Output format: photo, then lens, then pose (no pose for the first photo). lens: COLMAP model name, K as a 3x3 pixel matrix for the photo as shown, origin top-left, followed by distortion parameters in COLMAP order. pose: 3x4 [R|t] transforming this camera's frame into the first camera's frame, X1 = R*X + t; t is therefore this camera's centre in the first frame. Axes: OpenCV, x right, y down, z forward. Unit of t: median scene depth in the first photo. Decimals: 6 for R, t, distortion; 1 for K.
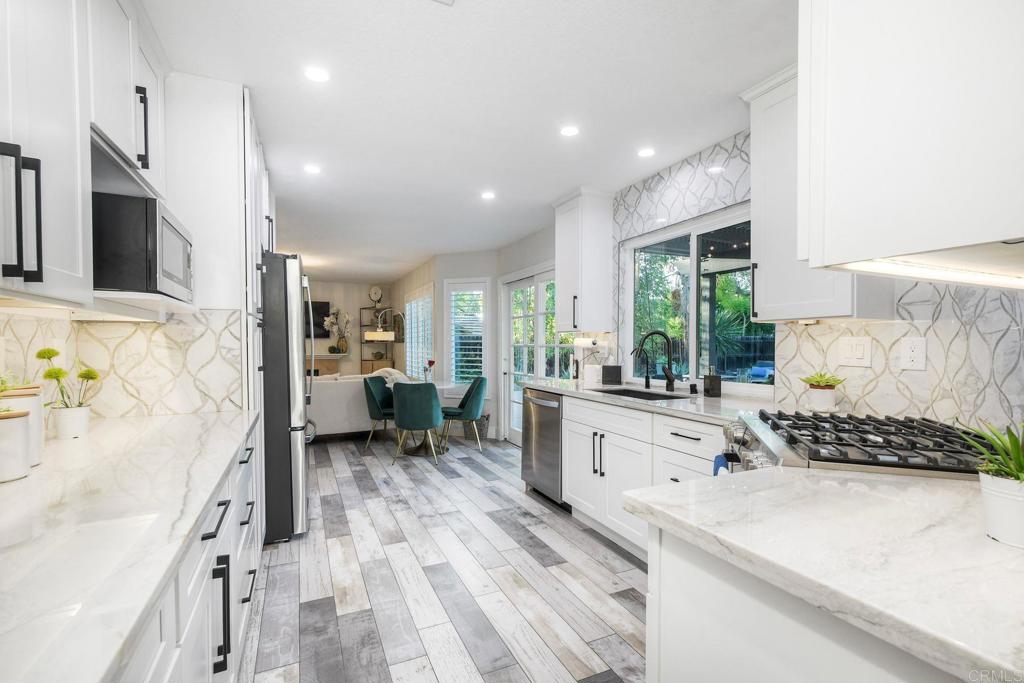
lens RADIAL K [[458.1, 0, 512.0], [0, 458.1, 341.5], [0, 0, 1]] dist [-0.001800, -0.000237]
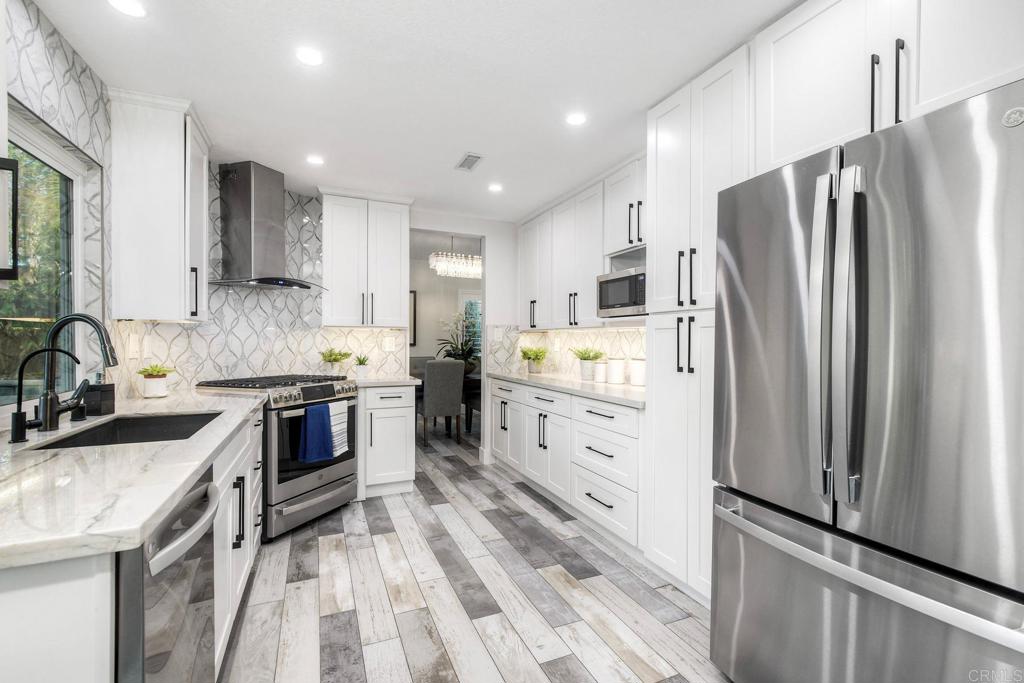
lens RADIAL K [[458.1, 0, 512.0], [0, 458.1, 341.5], [0, 0, 1]] dist [-0.001800, -0.000237]
pose [[-0.999530, -0.003698, 0.030425, -0.231722], [-0.003852, 0.999980, -0.005014, 0.009274], [-0.030406, -0.005129, -0.999524, 1.784059]]
